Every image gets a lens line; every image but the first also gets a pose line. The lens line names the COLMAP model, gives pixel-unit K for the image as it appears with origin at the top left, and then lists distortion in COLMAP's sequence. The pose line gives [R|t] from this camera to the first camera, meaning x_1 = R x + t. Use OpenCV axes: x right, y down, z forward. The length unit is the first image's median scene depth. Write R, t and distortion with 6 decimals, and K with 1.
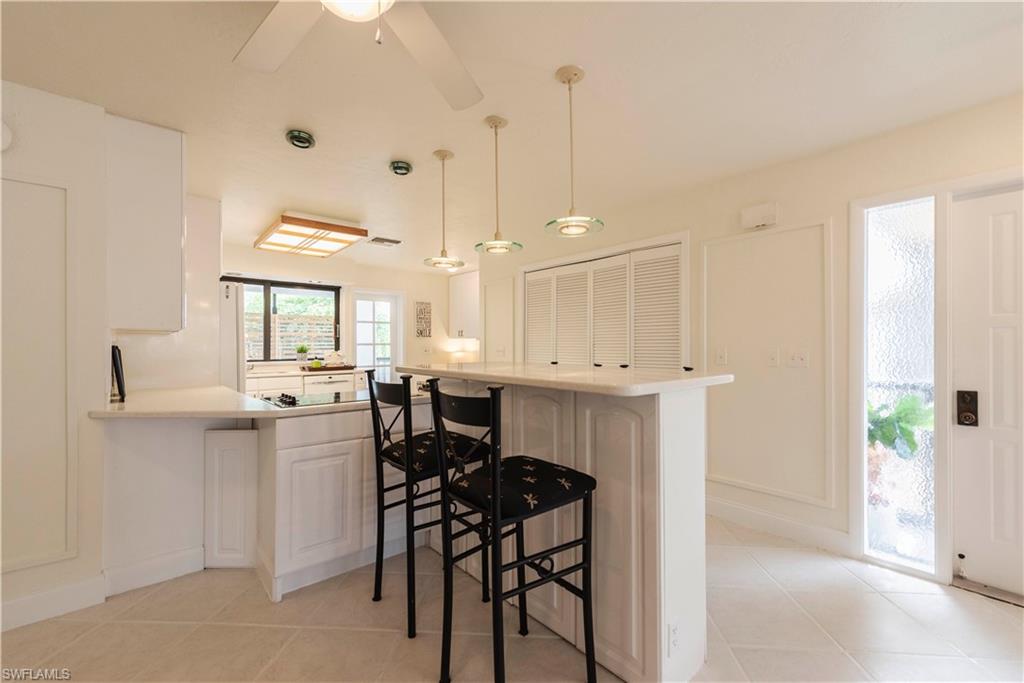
lens RADIAL K [[431.1, 0, 513.7], [0, 431.1, 343.3], [0, 0, 1]] dist [0.002362, 0.000066]
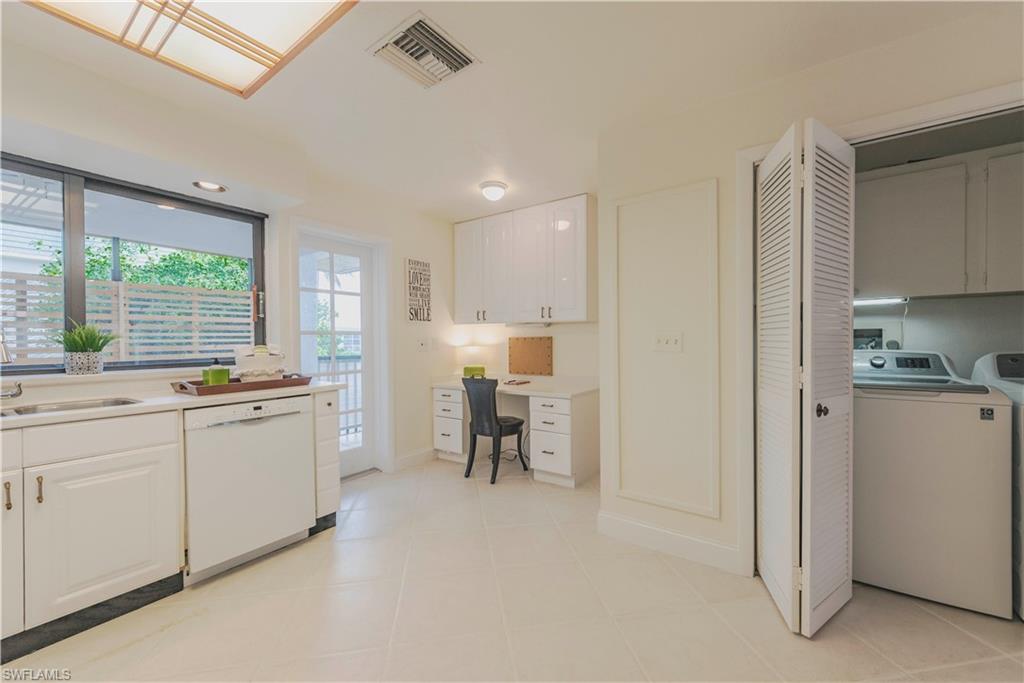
lens RADIAL K [[397.0, 0, 515.1], [0, 397.0, 343.2], [0, 0, 1]] dist [0.002439, -0.000074]
pose [[0.968655, -0.006353, 0.248329, -0.237680], [0.003500, 0.999923, 0.011925, 0.011221], [-0.248385, -0.010682, 0.968602, 0.482694]]
